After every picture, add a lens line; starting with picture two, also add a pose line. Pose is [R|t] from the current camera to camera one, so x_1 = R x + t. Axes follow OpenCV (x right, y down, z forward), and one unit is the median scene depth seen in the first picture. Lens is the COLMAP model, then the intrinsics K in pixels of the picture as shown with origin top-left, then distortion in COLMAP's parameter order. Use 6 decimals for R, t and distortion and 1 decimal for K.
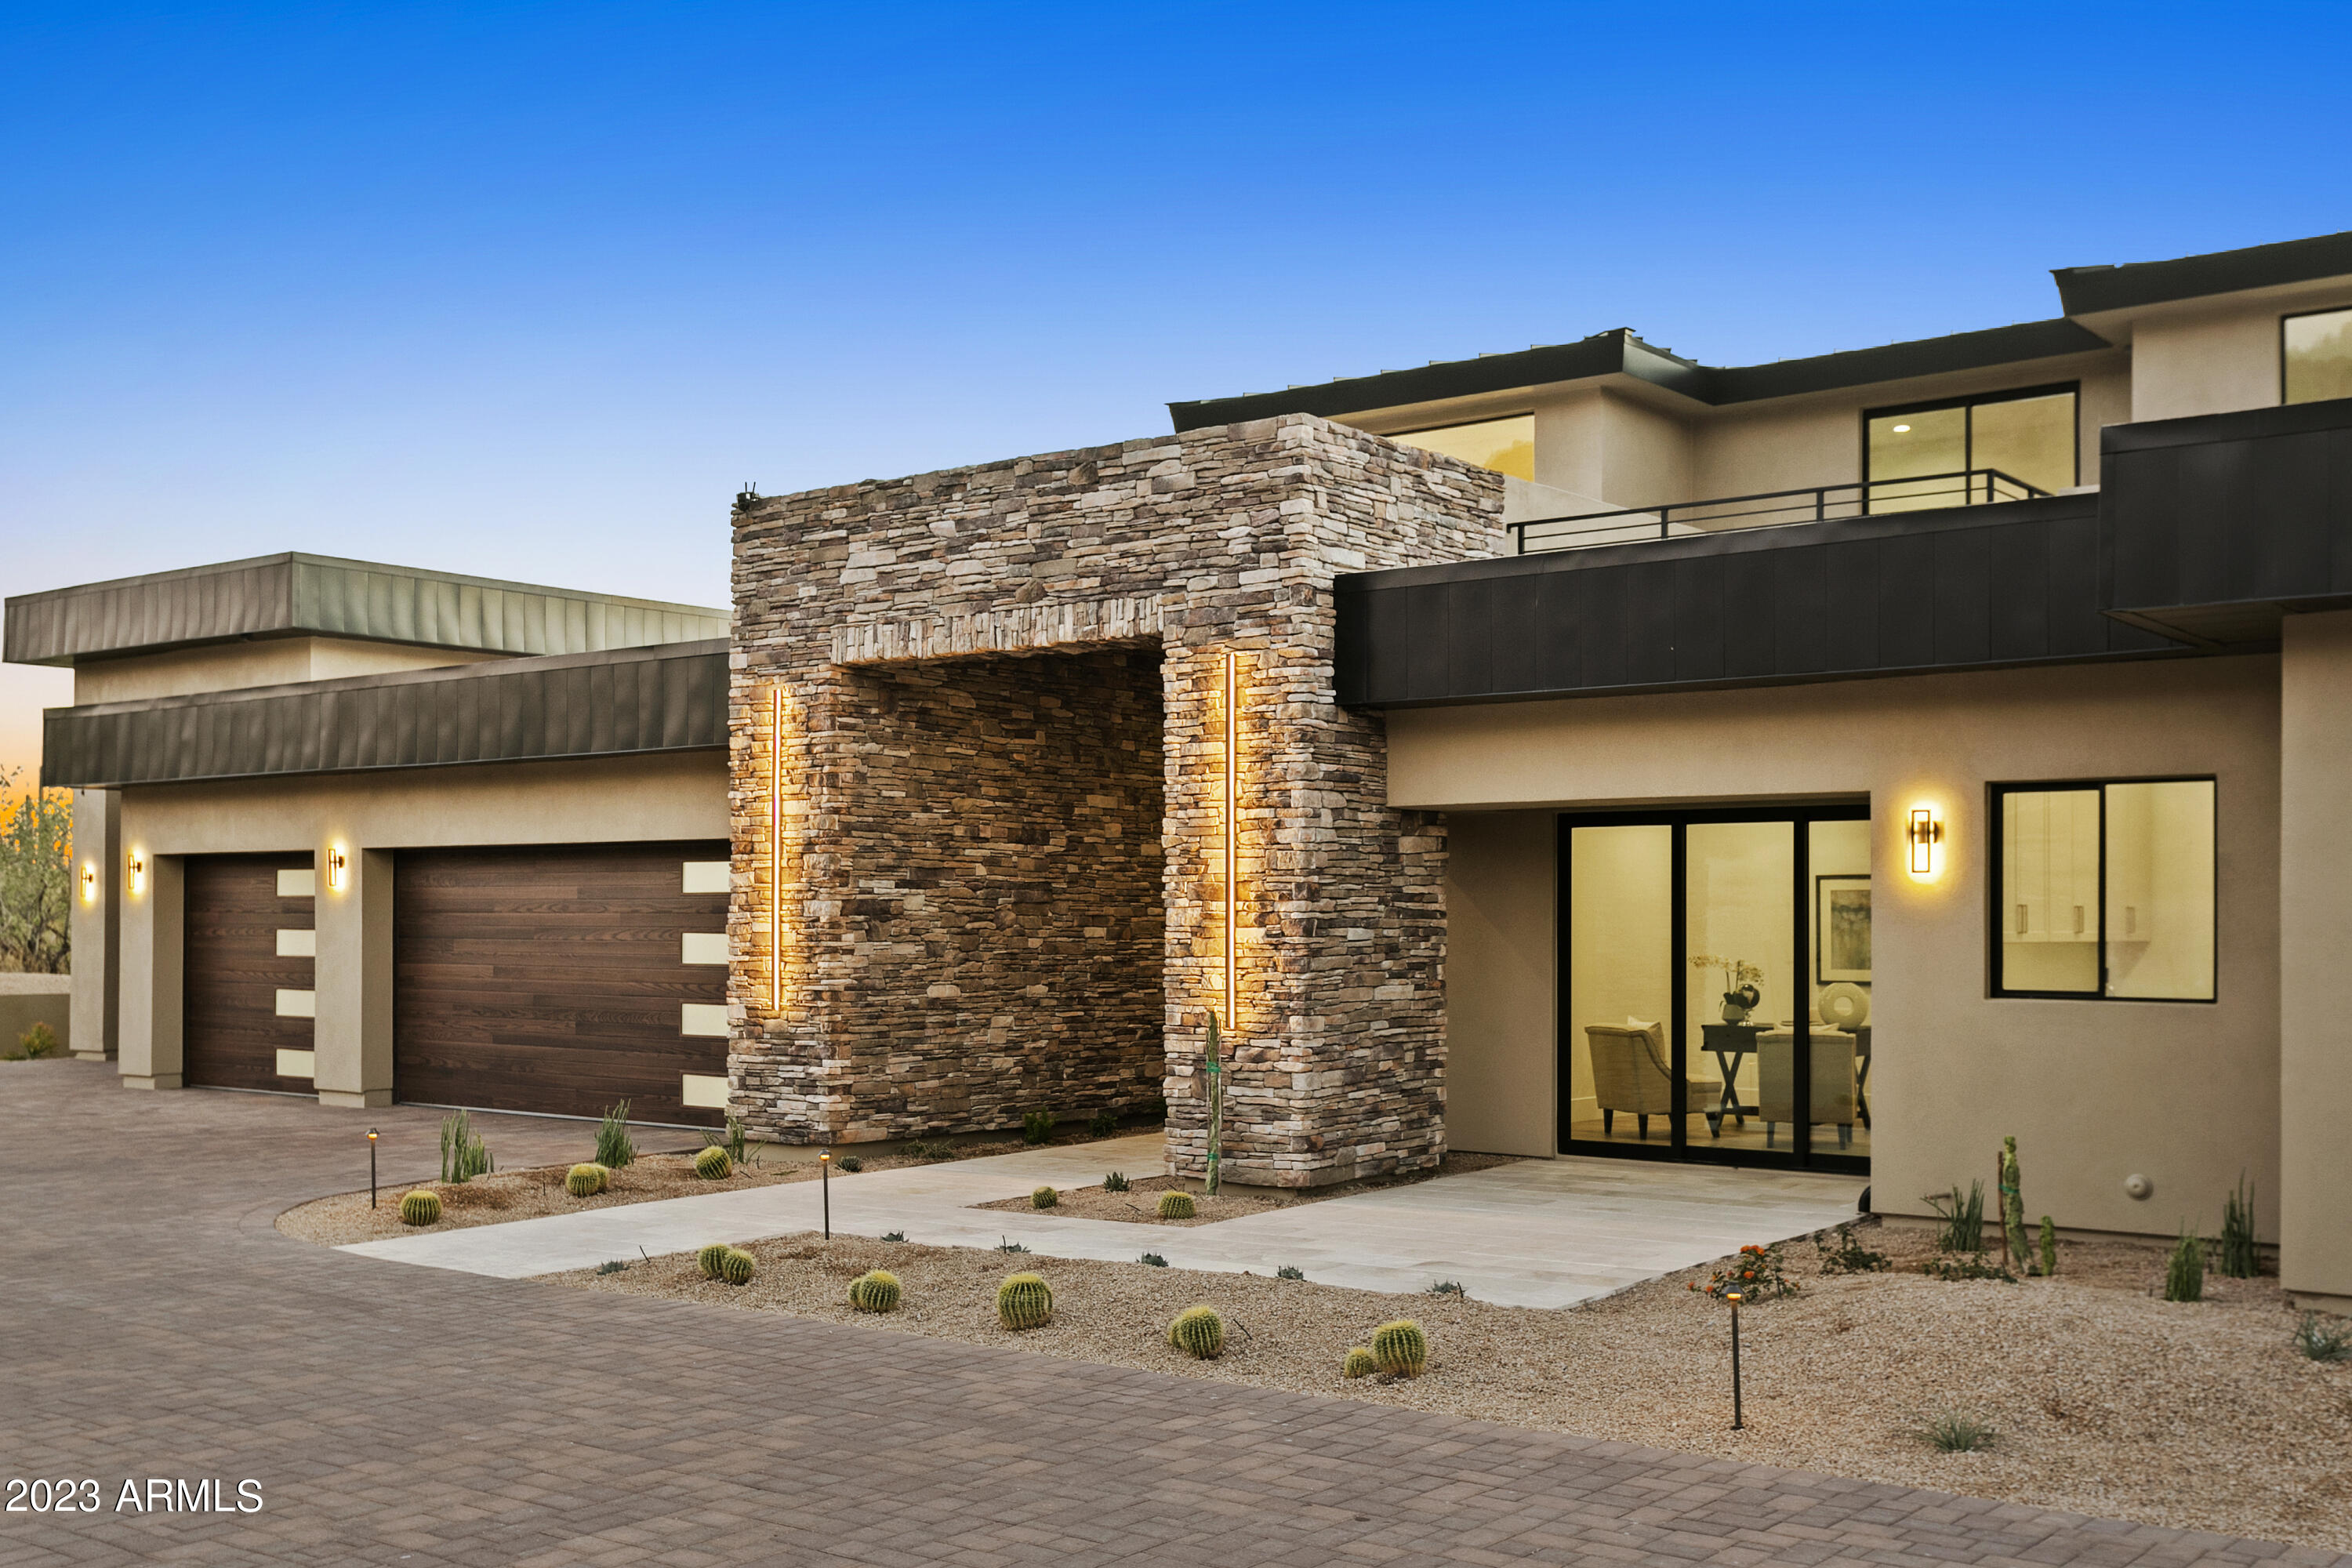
lens RADIAL K [[2418.2, 0, 1183.4], [0, 2418.2, 812.8], [0, 0, 1]] dist [0.008244, 0.000000]
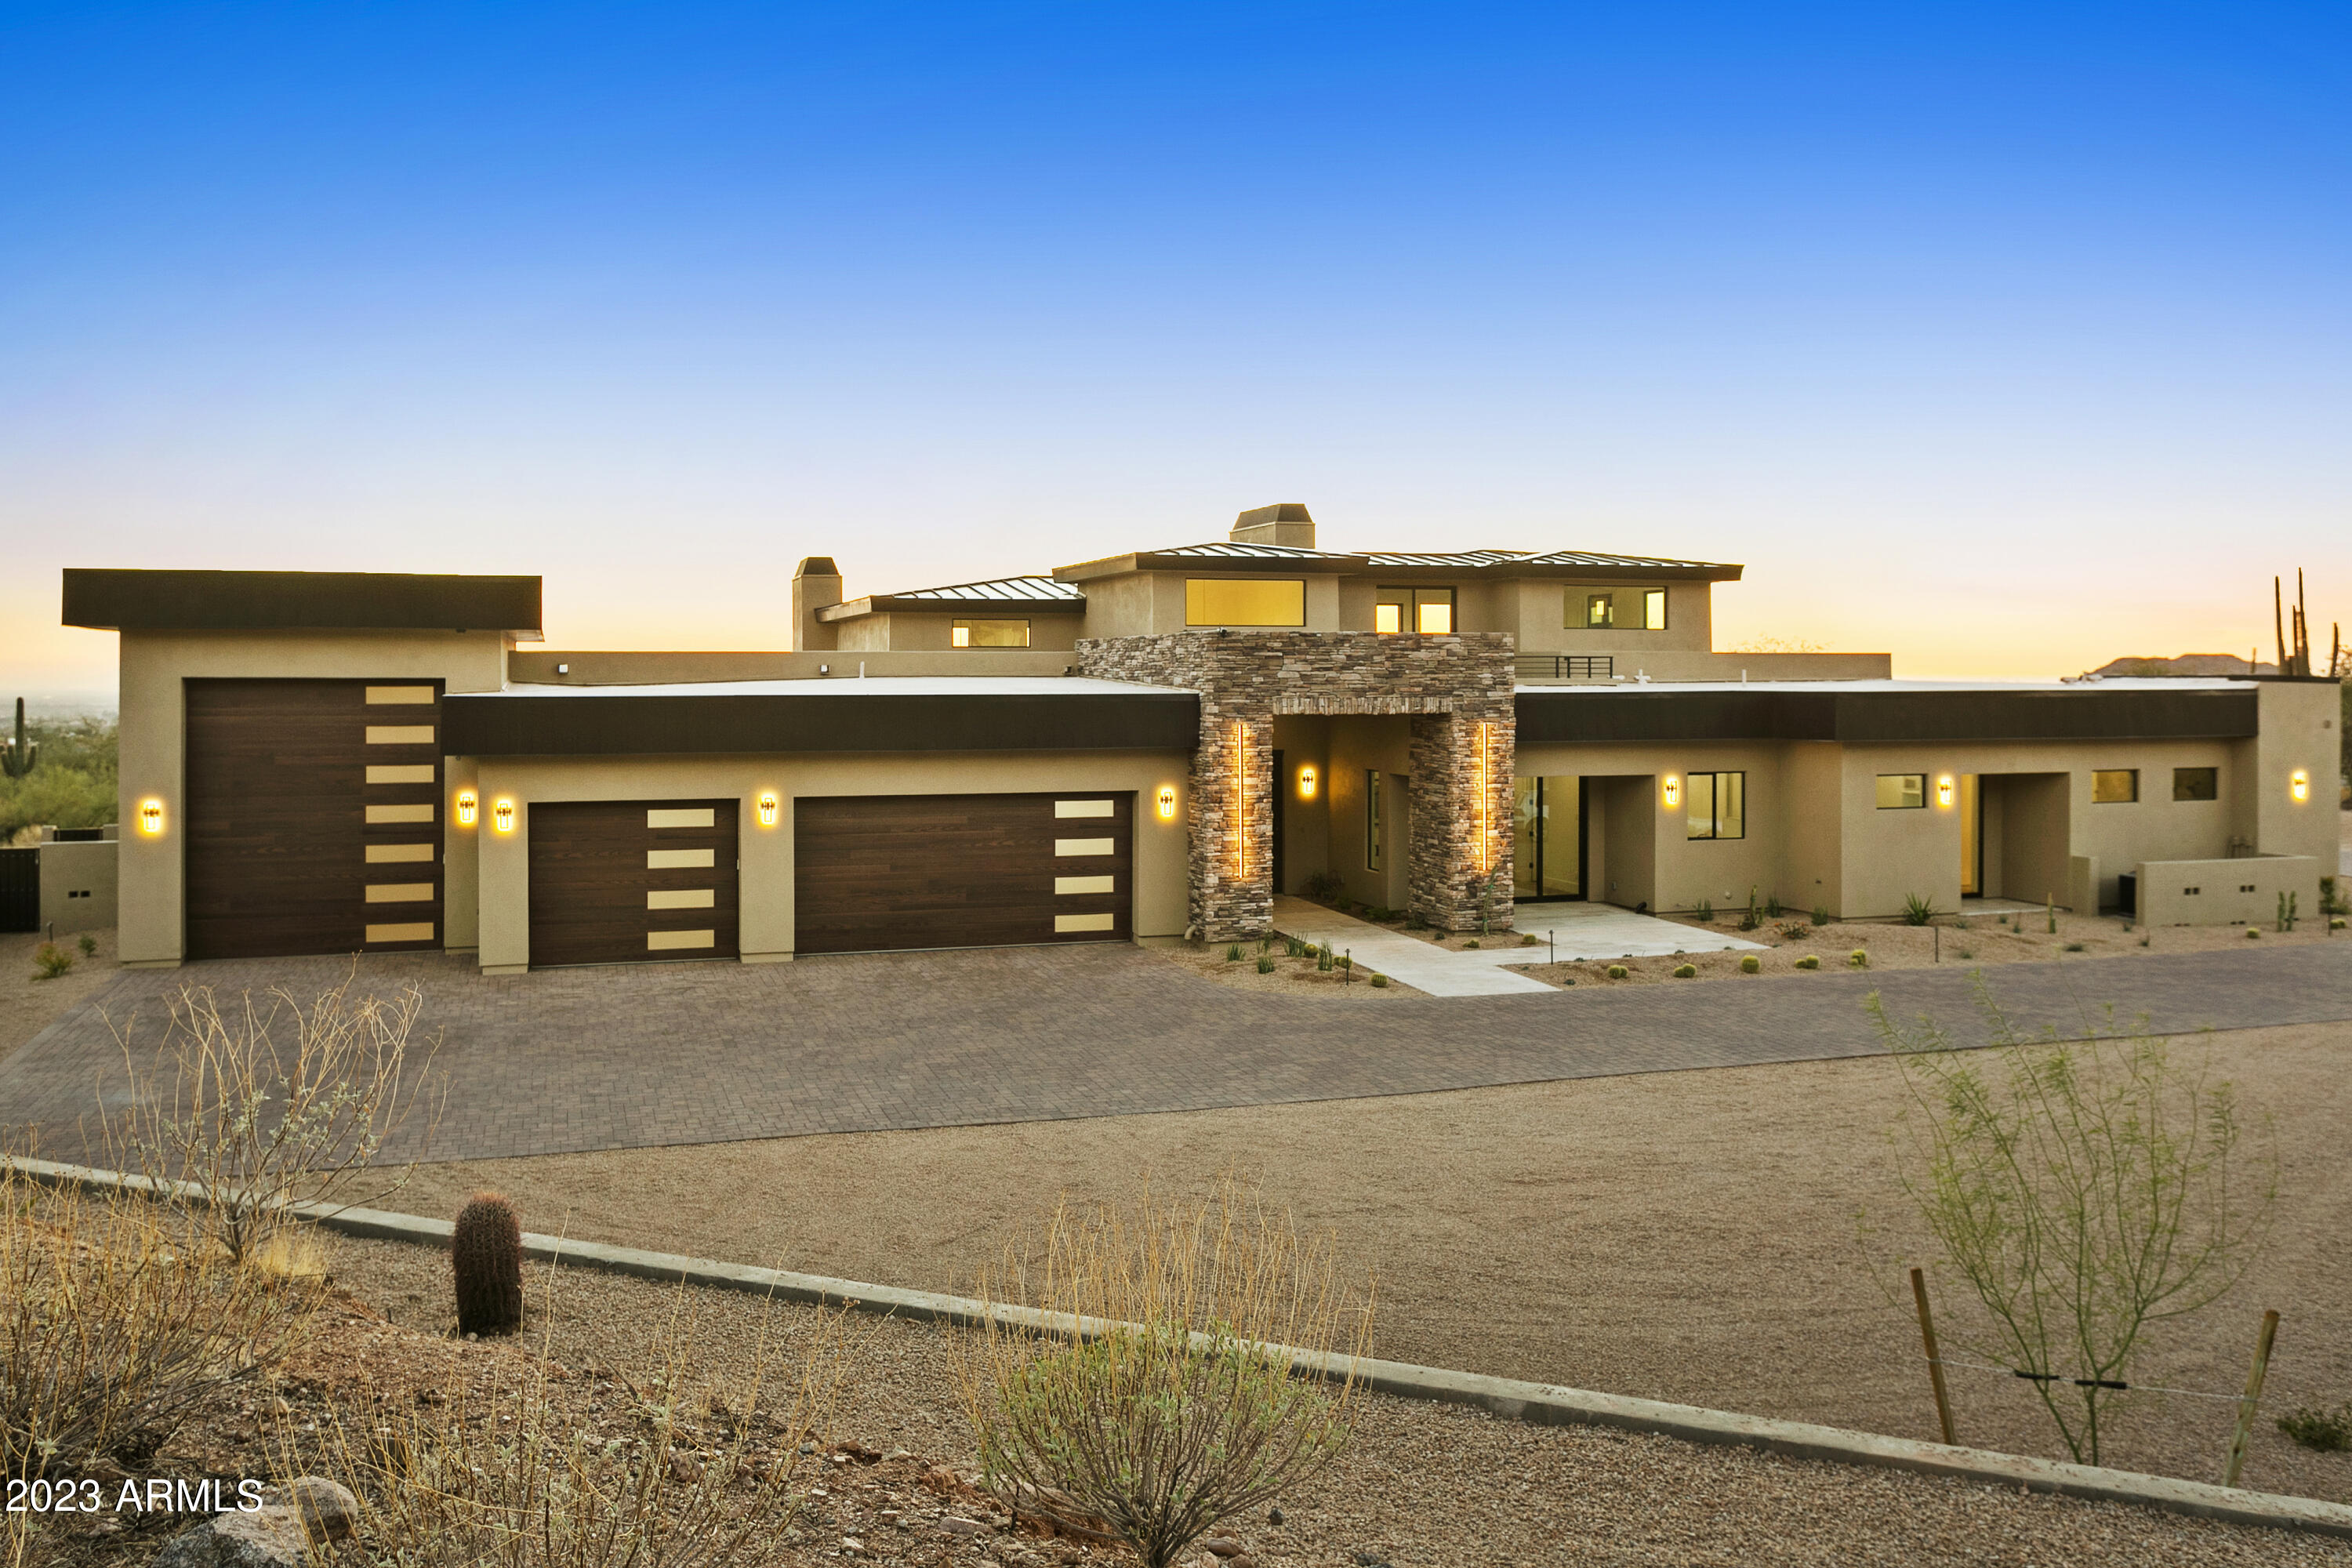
lens RADIAL K [[1871.4, 0, 1221.9], [0, 1871.4, 595.5], [0, 0, 1]] dist [0.007075, 0.026581]
pose [[0.550891, 0.031730, 0.833974, -1.637962], [-0.036748, 0.999230, -0.013743, -0.149544], [-0.833768, -0.023076, 0.551632, 0.128145]]
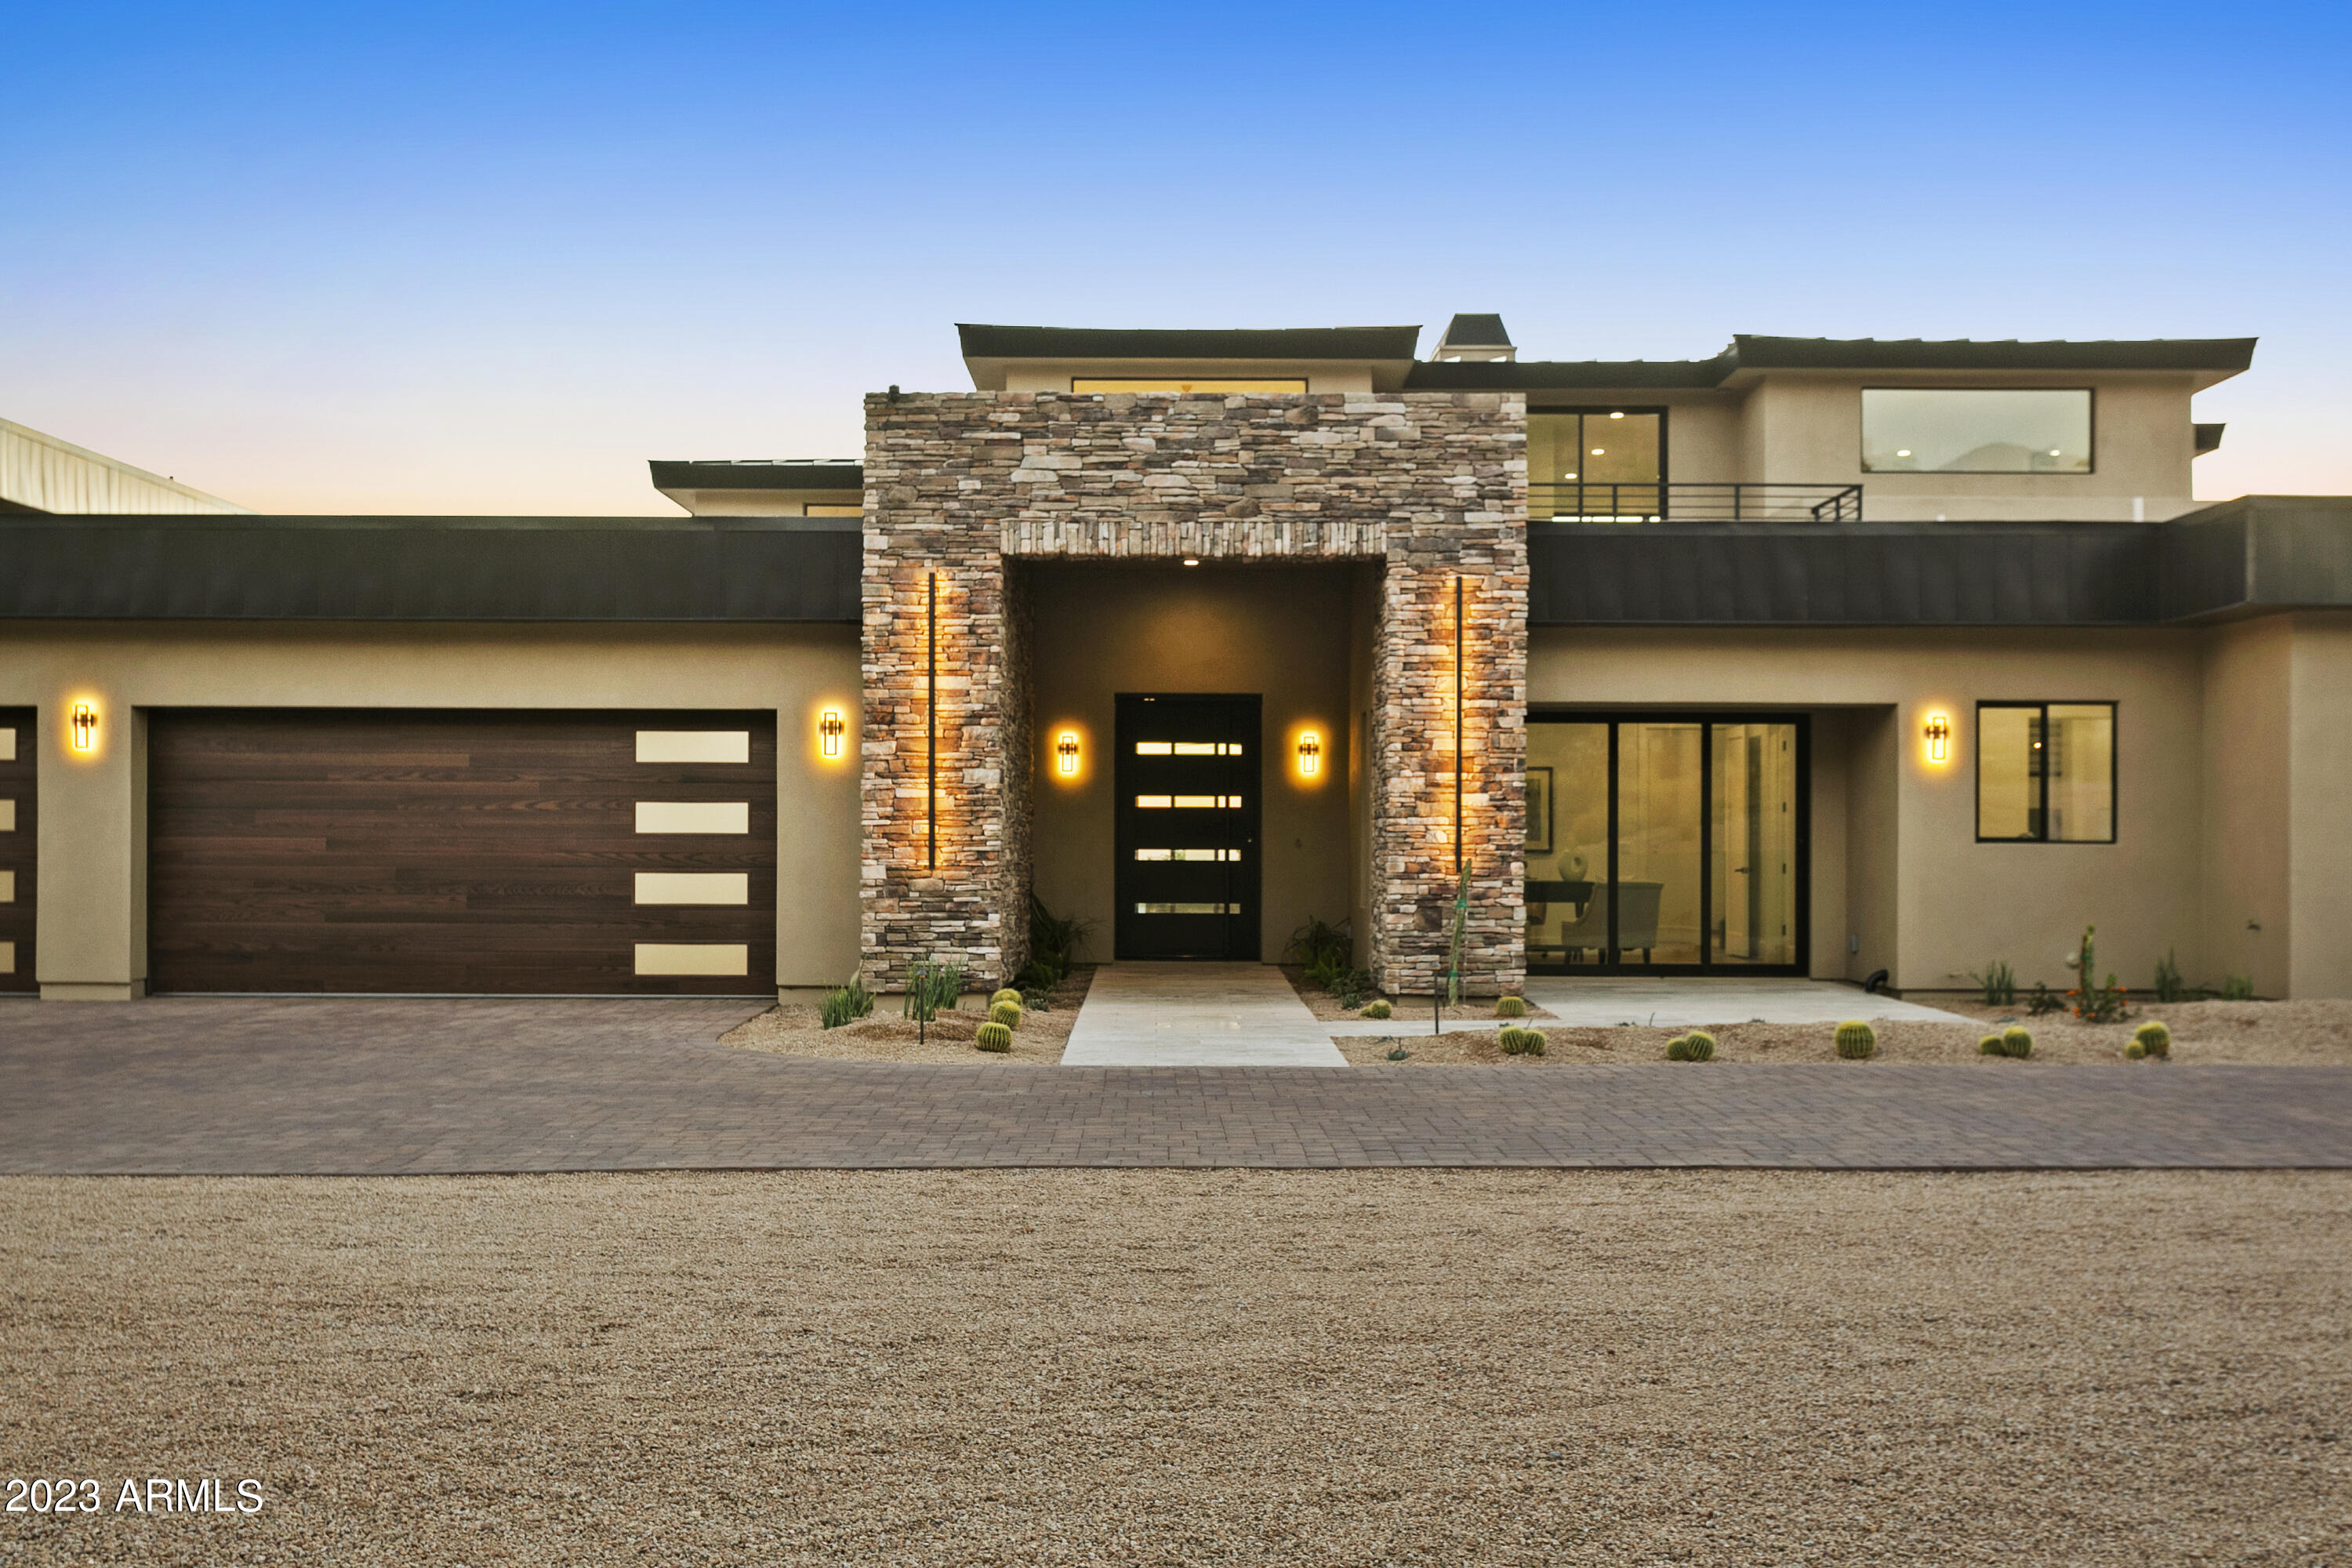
lens RADIAL K [[2595.6, 0, 1215.3], [0, 2595.6, 747.9], [0, 0, 1]] dist [0.015826, 0.000000]
pose [[0.781657, 0.022631, 0.623298, -0.840291], [-0.029262, 0.999572, 0.000404, 0.024401], [-0.623022, -0.018555, 0.781984, 0.017804]]
